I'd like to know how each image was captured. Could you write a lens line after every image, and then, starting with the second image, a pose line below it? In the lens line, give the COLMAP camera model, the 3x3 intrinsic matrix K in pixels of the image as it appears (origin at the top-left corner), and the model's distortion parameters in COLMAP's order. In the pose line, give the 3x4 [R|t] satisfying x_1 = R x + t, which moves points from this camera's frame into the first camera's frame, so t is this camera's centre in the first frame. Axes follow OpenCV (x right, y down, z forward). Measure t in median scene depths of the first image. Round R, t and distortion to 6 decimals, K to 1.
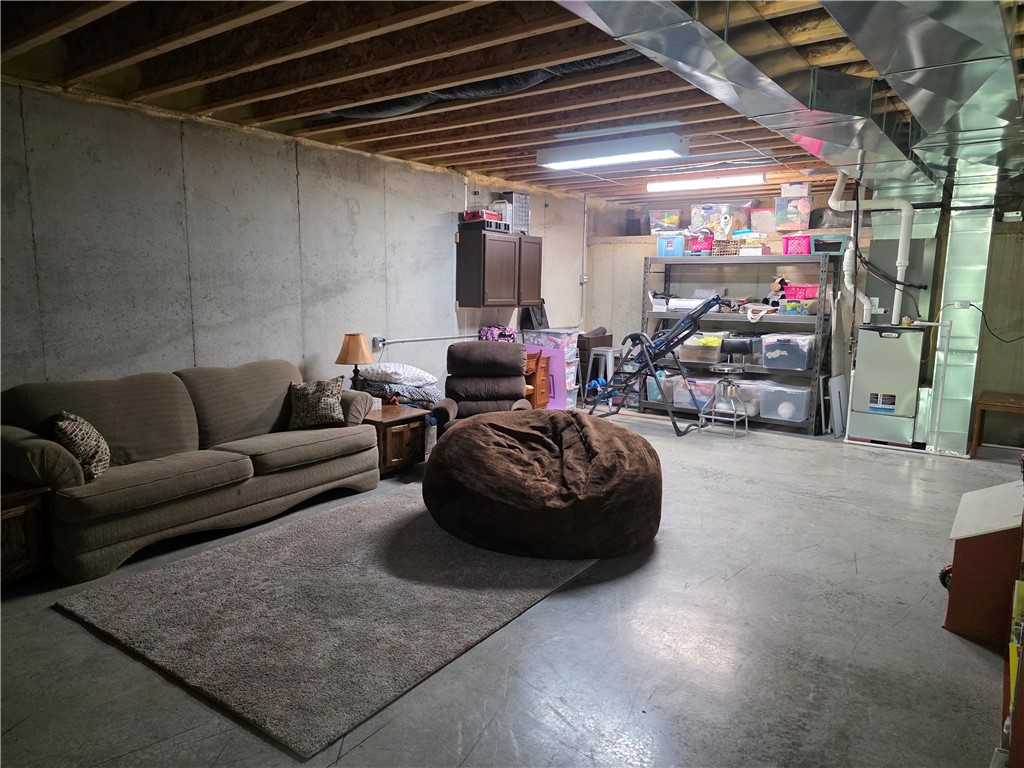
lens RADIAL K [[682.5, 0, 509.0], [0, 682.5, 394.0], [0, 0, 1]] dist [0.080968, -0.088175]
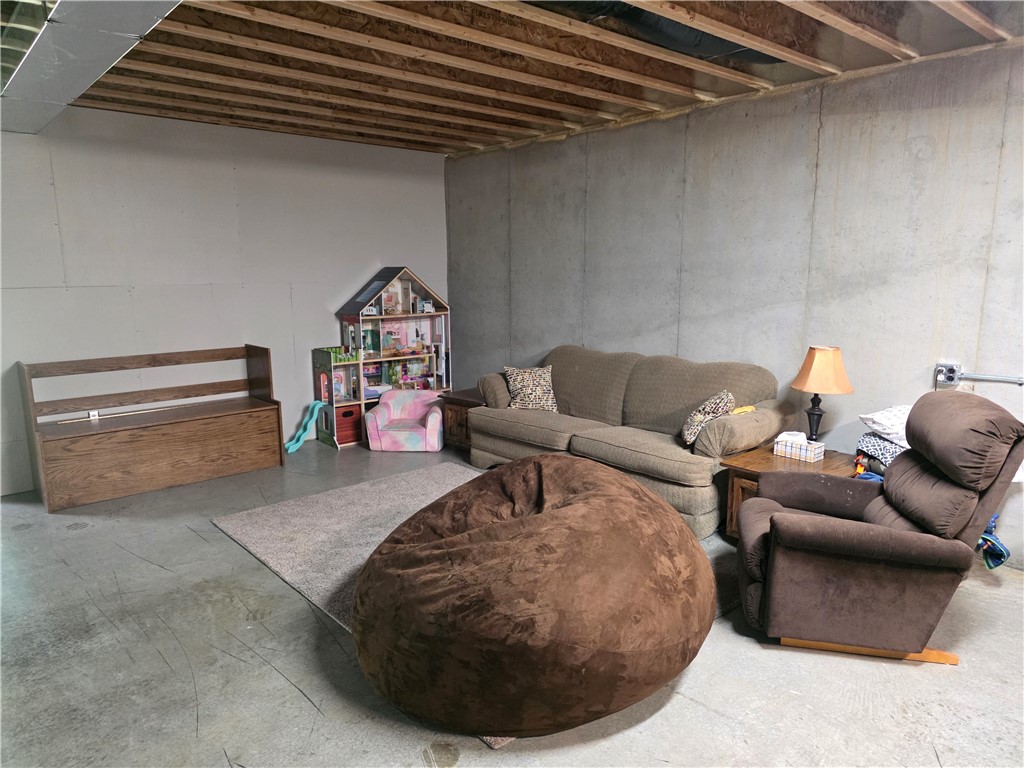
lens RADIAL K [[682.5, 0, 509.0], [0, 682.5, 394.0], [0, 0, 1]] dist [0.080968, -0.088175]
pose [[-0.217944, 0.168983, -0.961221, 0.543535], [-0.155165, 0.966370, 0.205070, -0.142289], [0.963548, 0.193842, -0.184394, 0.878333]]
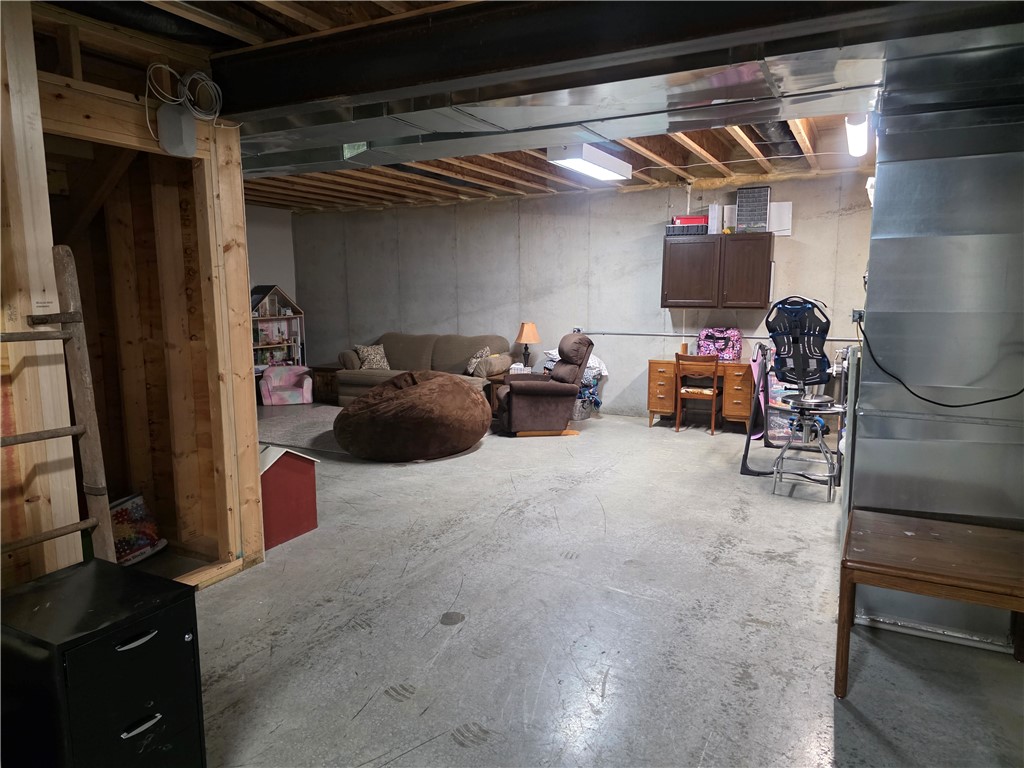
lens RADIAL K [[682.5, 0, 509.0], [0, 682.5, 394.0], [0, 0, 1]] dist [0.080968, -0.088175]
pose [[0.151125, 0.137920, -0.978846, 1.280161], [-0.151590, 0.981740, 0.114924, -0.104549], [0.976822, 0.131015, 0.169273, 0.773561]]
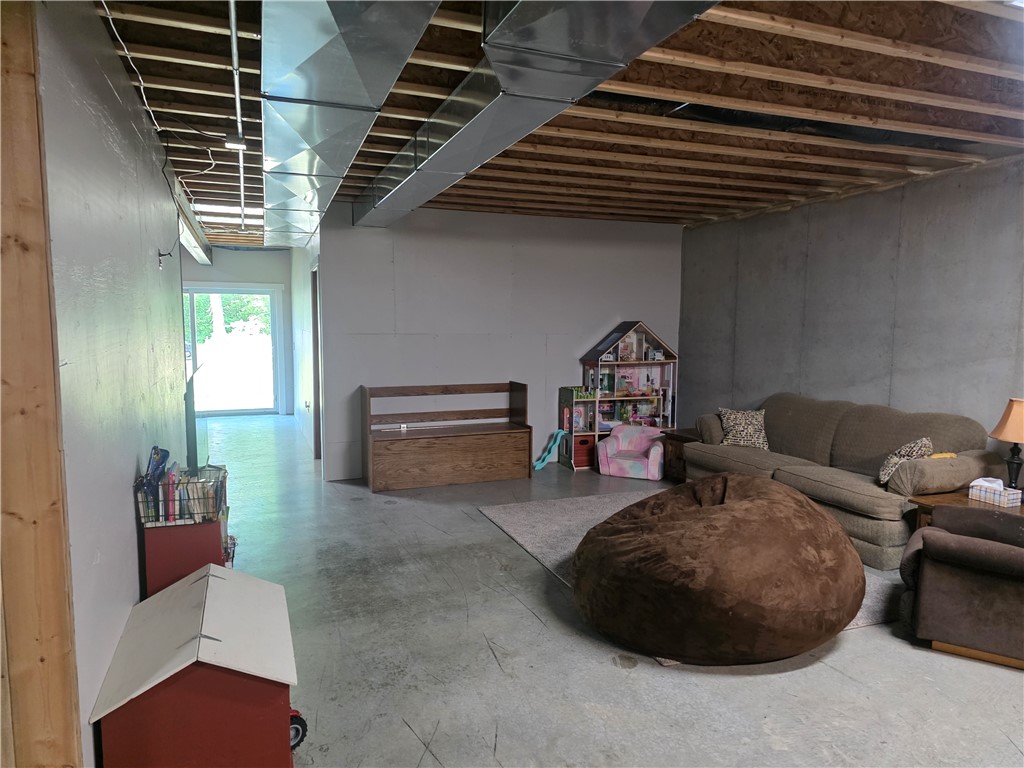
lens RADIAL K [[681.7, 0, 516.3], [0, 681.7, 396.9], [0, 0, 1]] dist [0.072576, -0.075305]
pose [[-0.539169, 0.078753, -0.838507, 0.715206], [-0.147334, 0.971445, 0.185976, -0.155365], [0.829210, 0.223813, -0.512170, 0.979282]]
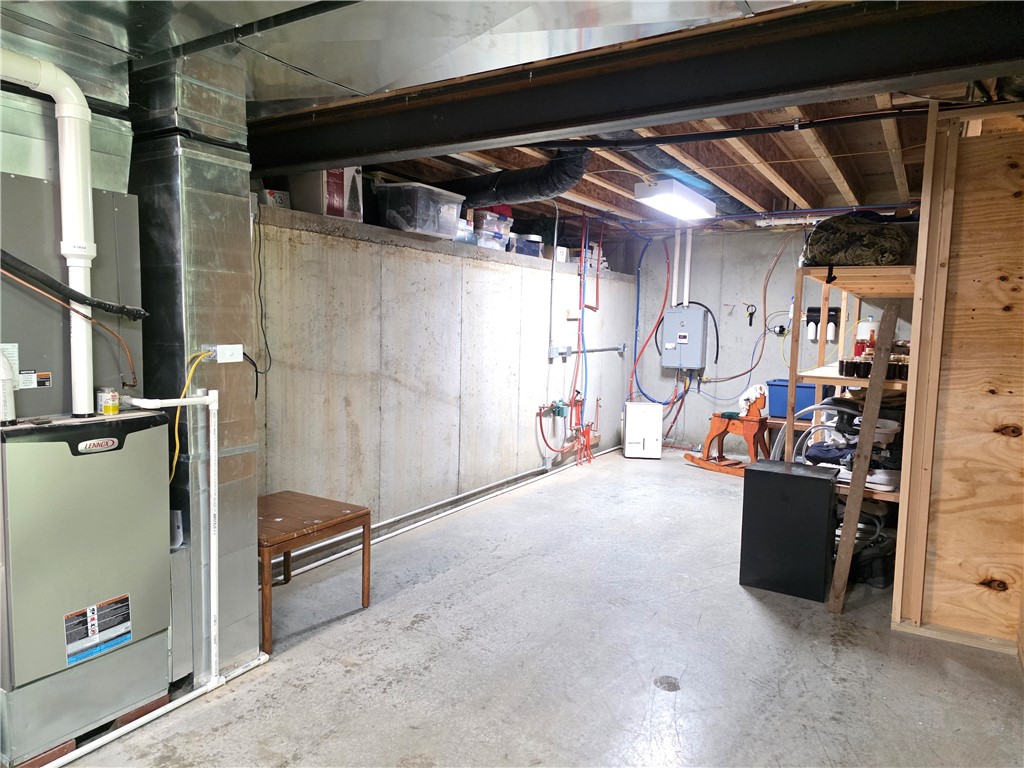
lens RADIAL K [[682.5, 0, 509.0], [0, 682.5, 394.0], [0, 0, 1]] dist [0.080968, -0.088175]
pose [[-0.077511, -0.124041, 0.989245, 0.217397], [0.135190, 0.981758, 0.133695, -0.156977], [-0.987783, 0.144099, -0.059328, 0.975194]]
